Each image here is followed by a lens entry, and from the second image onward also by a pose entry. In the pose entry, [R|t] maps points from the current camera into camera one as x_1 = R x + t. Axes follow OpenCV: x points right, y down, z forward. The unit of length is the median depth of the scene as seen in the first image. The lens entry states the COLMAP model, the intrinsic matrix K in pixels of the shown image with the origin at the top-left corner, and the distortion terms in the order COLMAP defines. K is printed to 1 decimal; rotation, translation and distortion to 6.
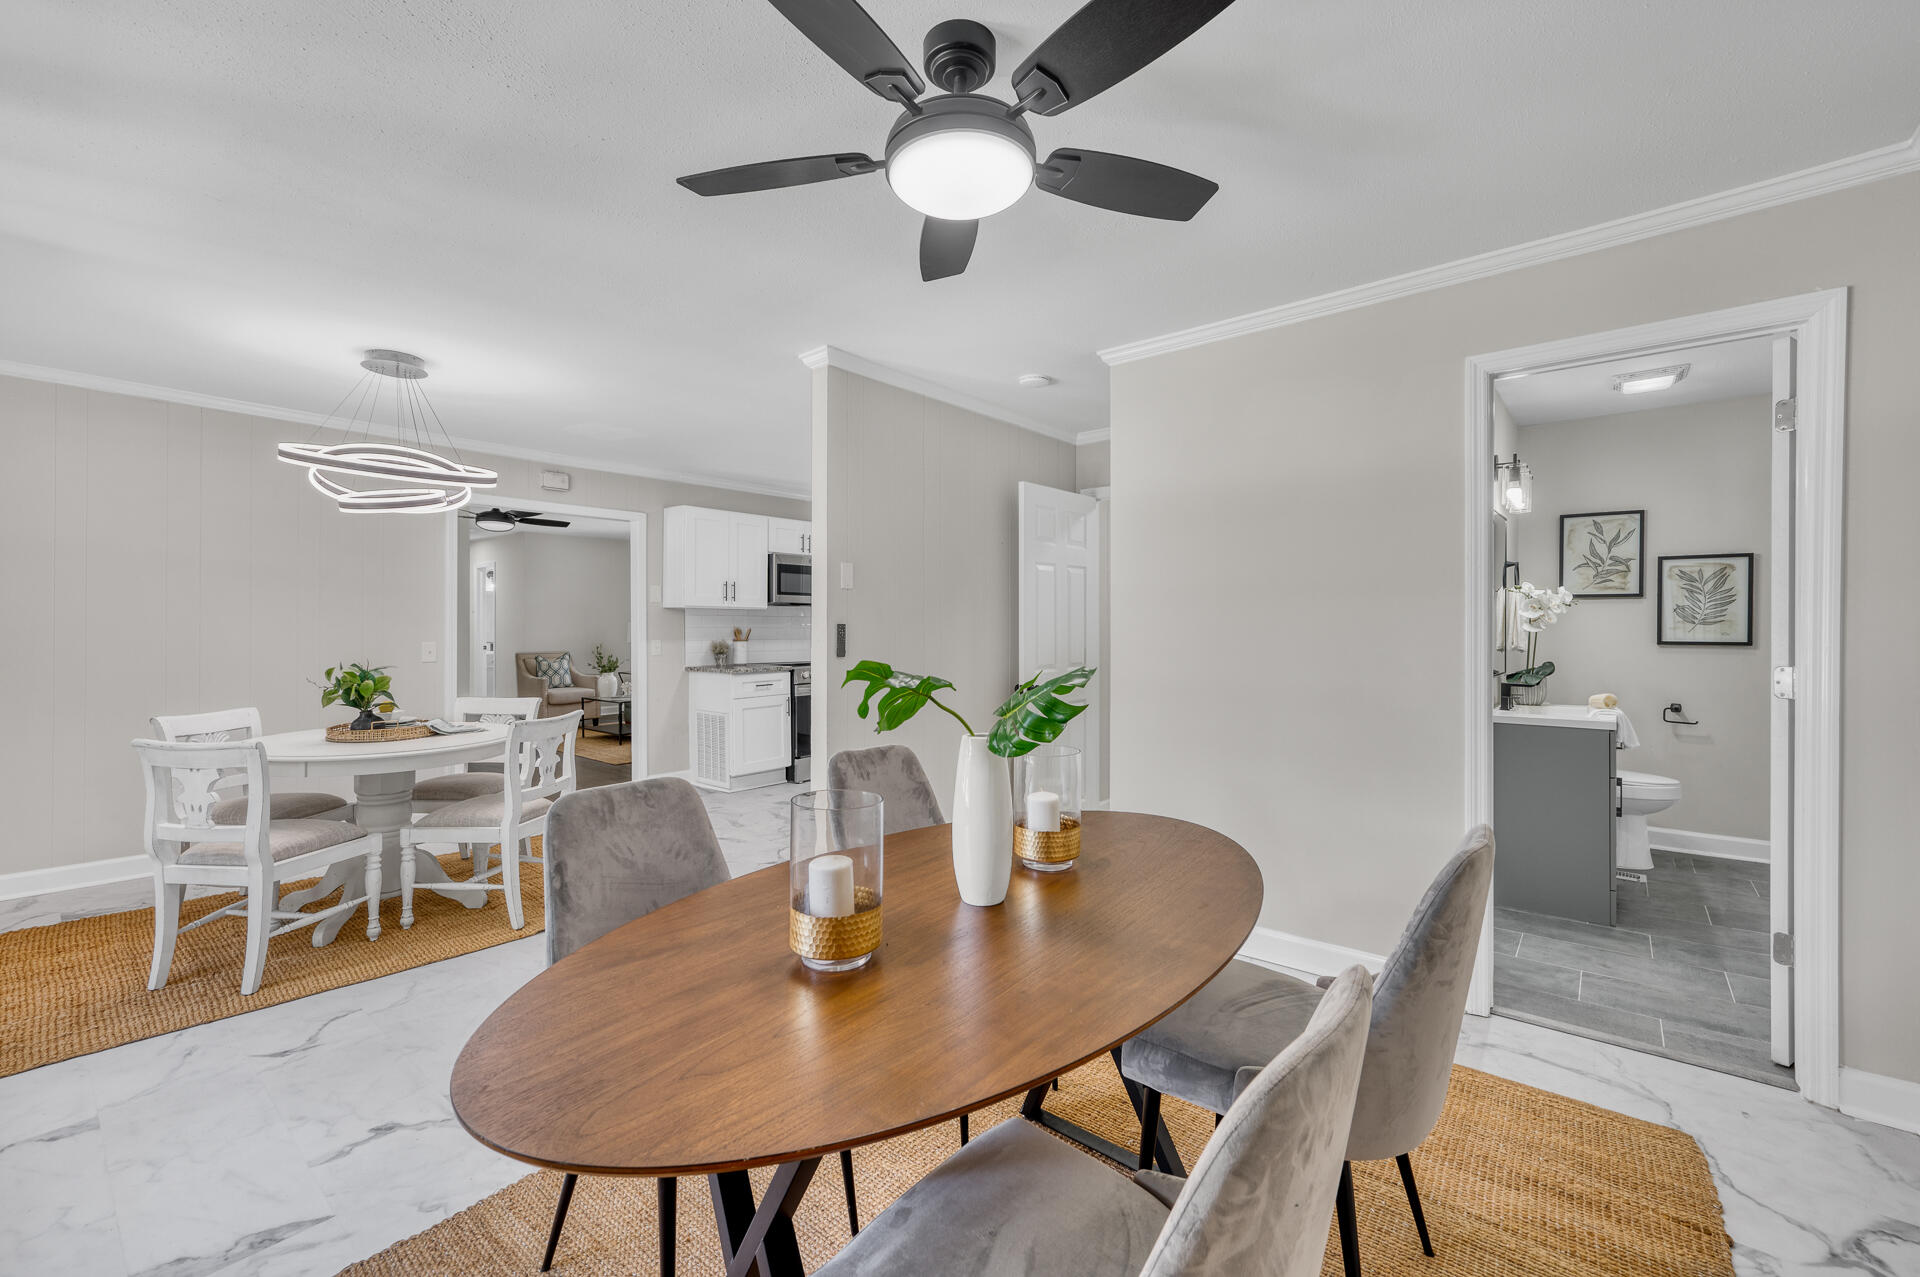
lens RADIAL K [[774.3, 0, 964.6], [0, 774.3, 627.4], [0, 0, 1]] dist [0.001658, 0.000086]
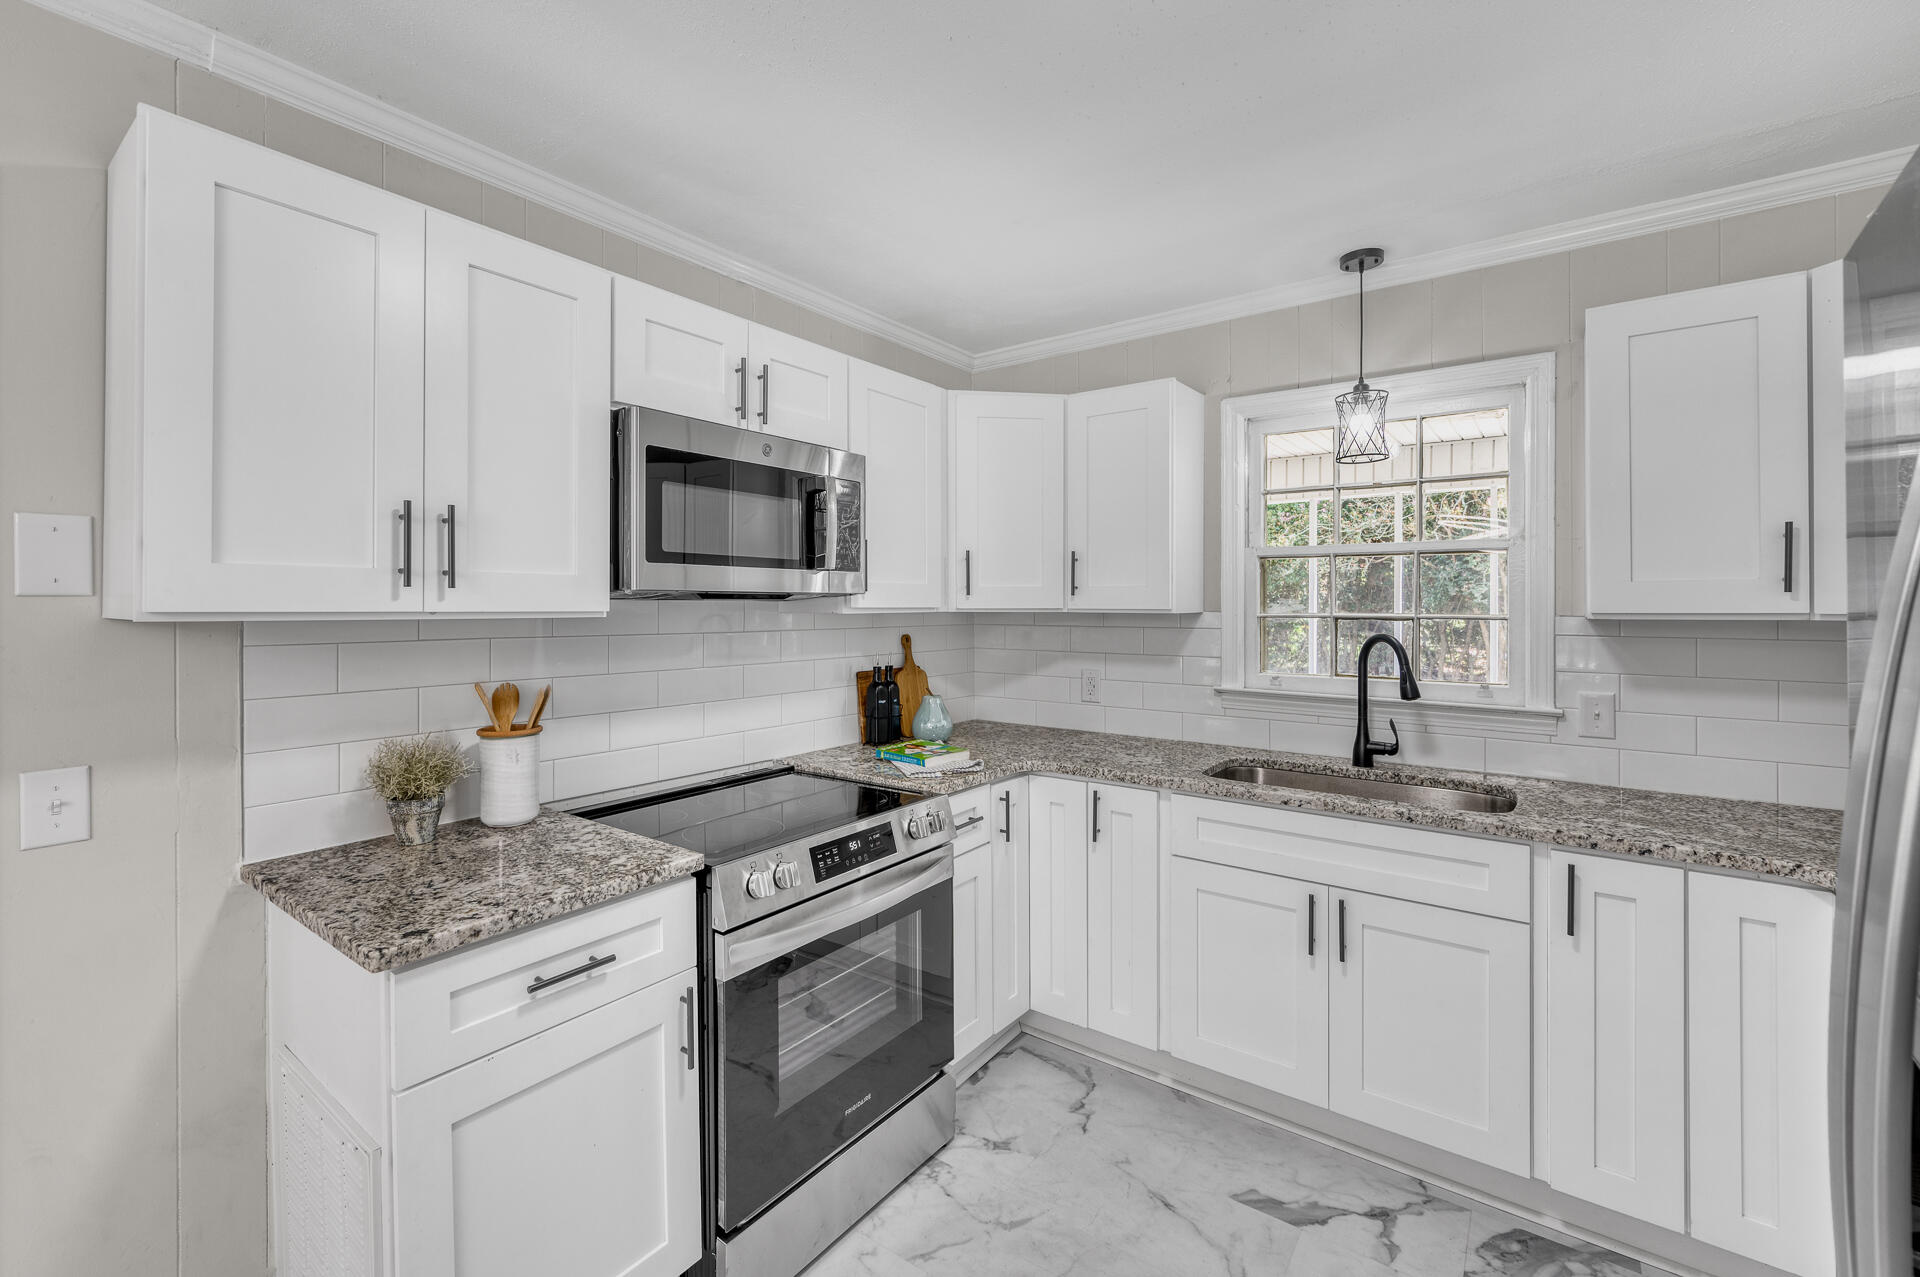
lens RADIAL K [[824.4, 0, 948.3], [0, 824.4, 605.1], [0, 0, 1]] dist [0.002891, 0.000073]
pose [[0.998694, -0.009022, 0.050291, -0.155329], [0.009582, 0.999895, -0.010893, -0.023508], [-0.050188, 0.011361, 0.998675, 0.723326]]
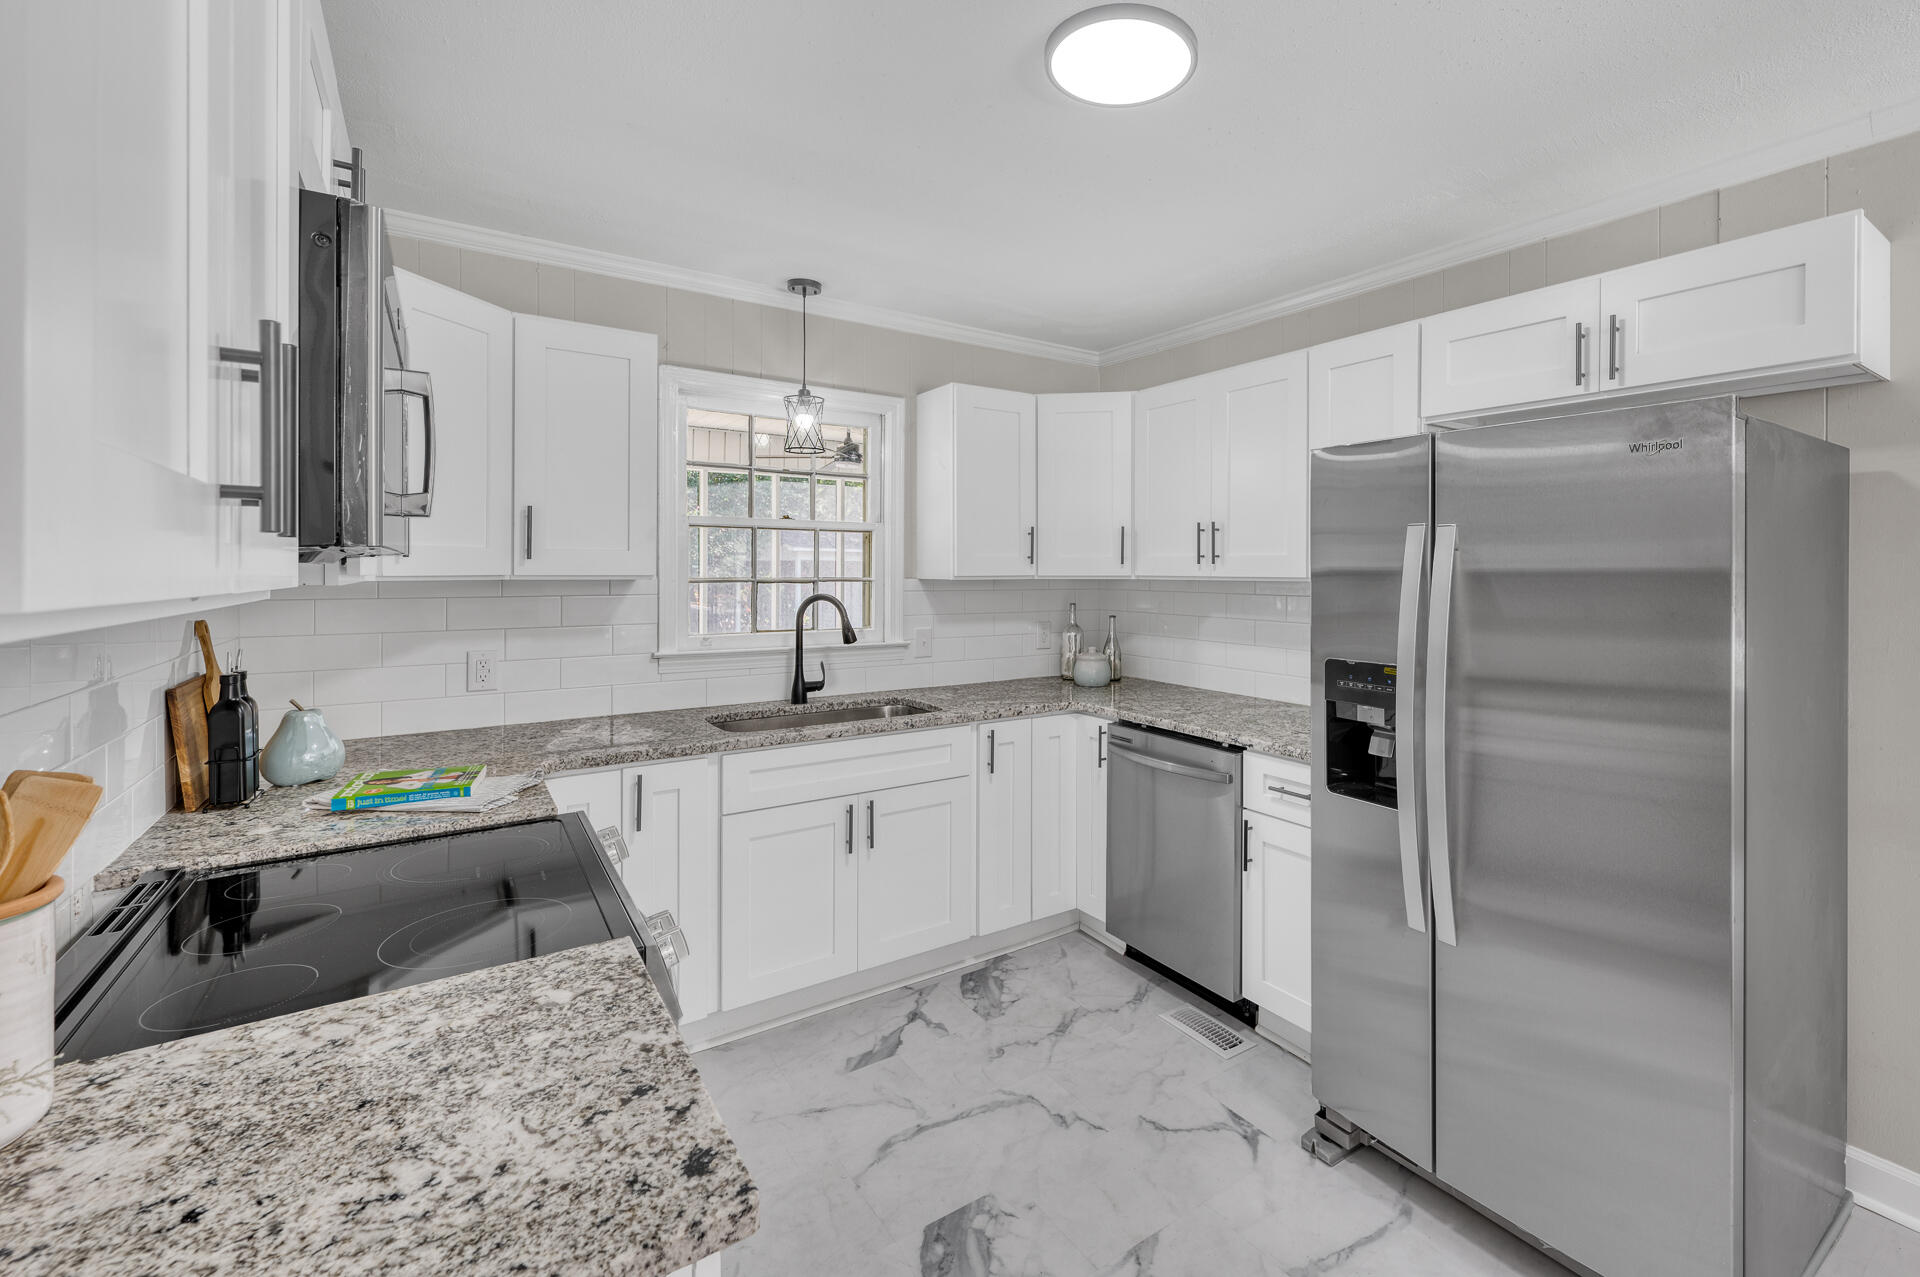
lens RADIAL K [[823.6, 0, 1032.5], [0, 823.6, 573.2], [0, 0, 1]] dist [0.004680, -0.000212]
pose [[0.259004, -0.013200, 0.965786, -0.358675], [0.010895, 0.999883, 0.010744, -0.028052], [-0.965815, 0.007740, 0.259118, 0.849483]]
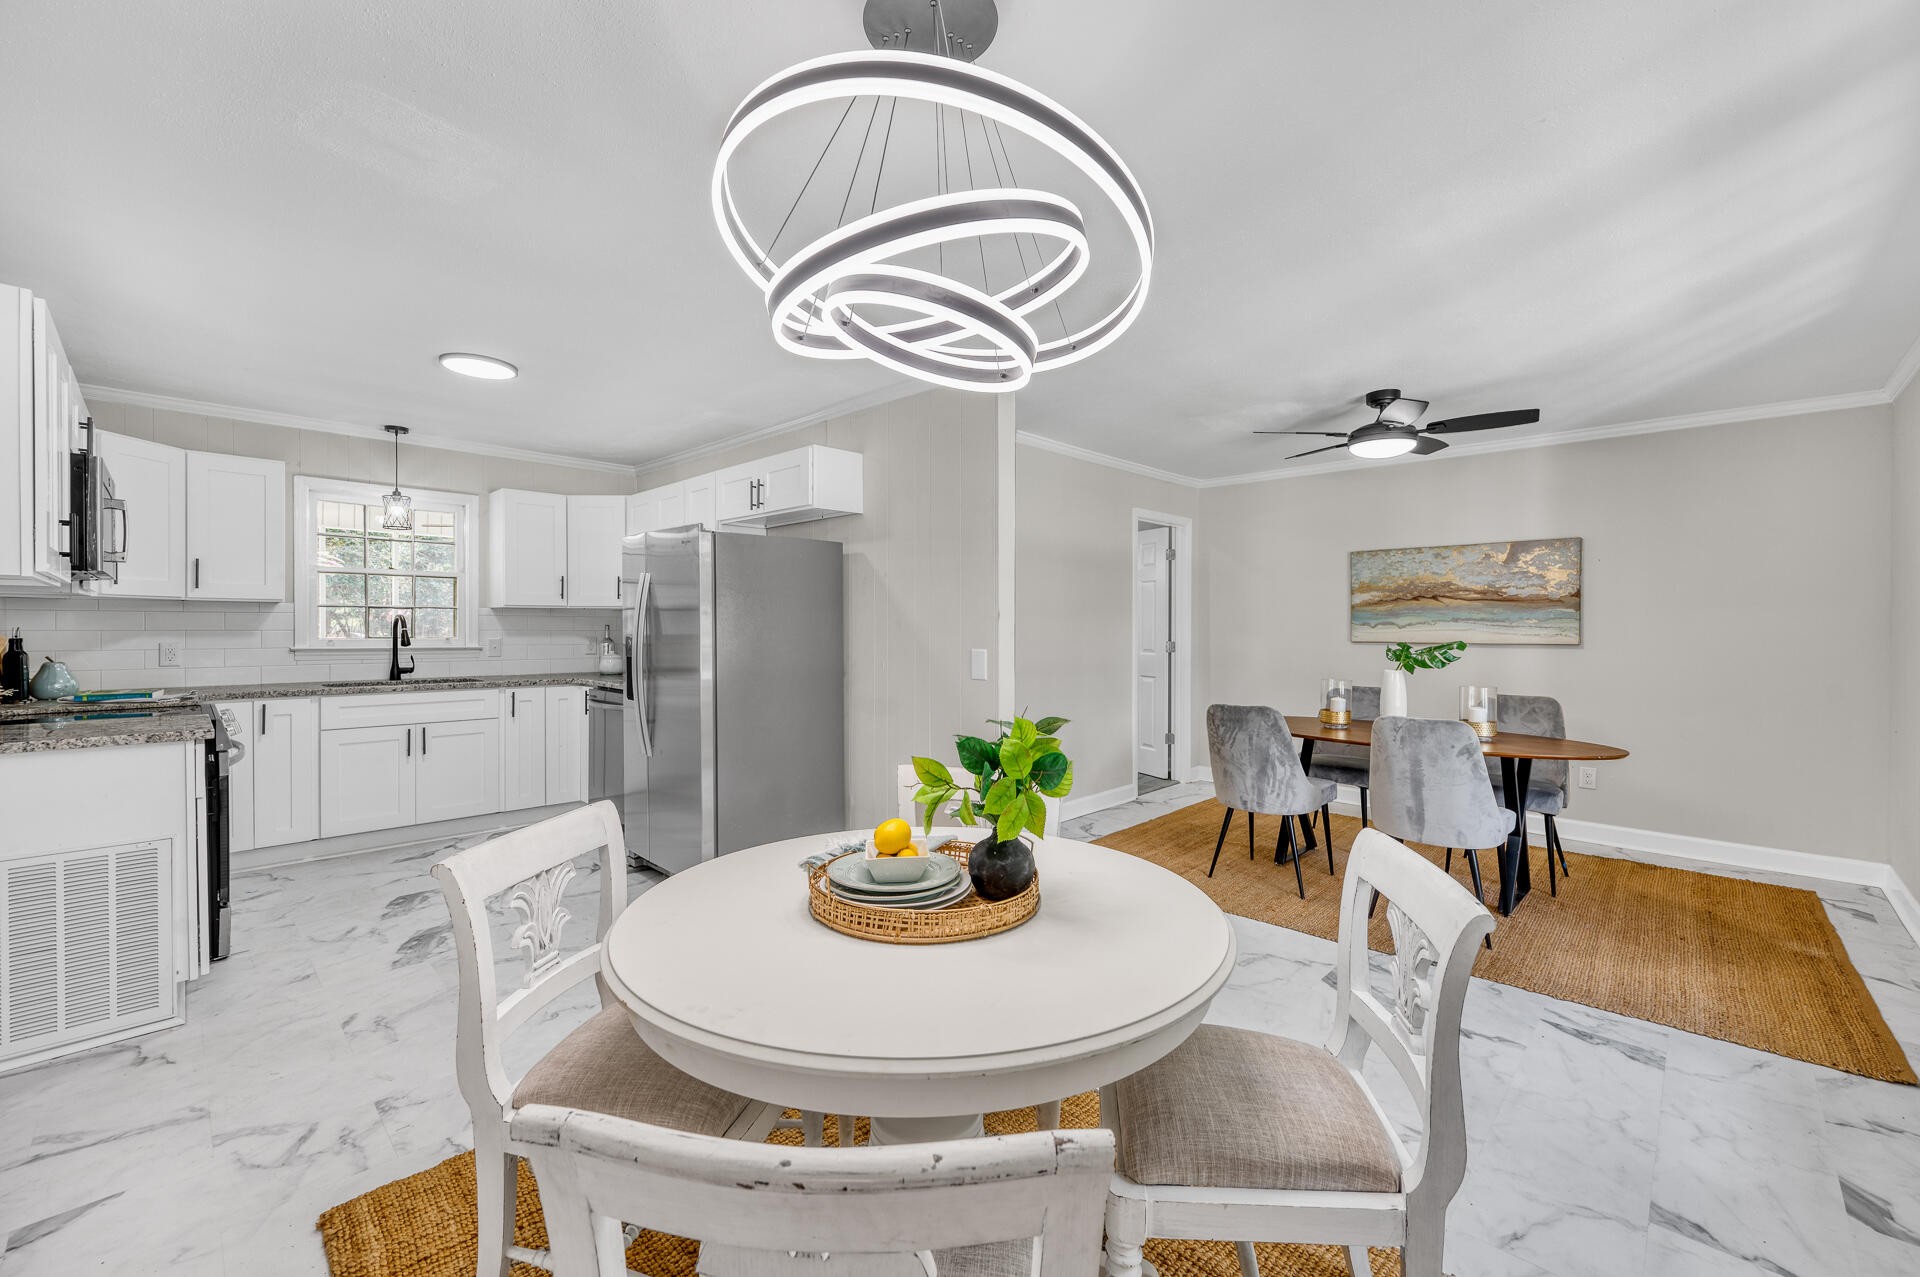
lens RADIAL K [[774.3, 0, 951.8], [0, 774.3, 632.5], [0, 0, 1]] dist [0.001658, 0.000086]
pose [[0.094771, -0.015990, 0.995371, -0.615707], [0.009019, 0.999844, 0.015203, -0.001922], [-0.995458, 0.007537, 0.094900, 0.510373]]
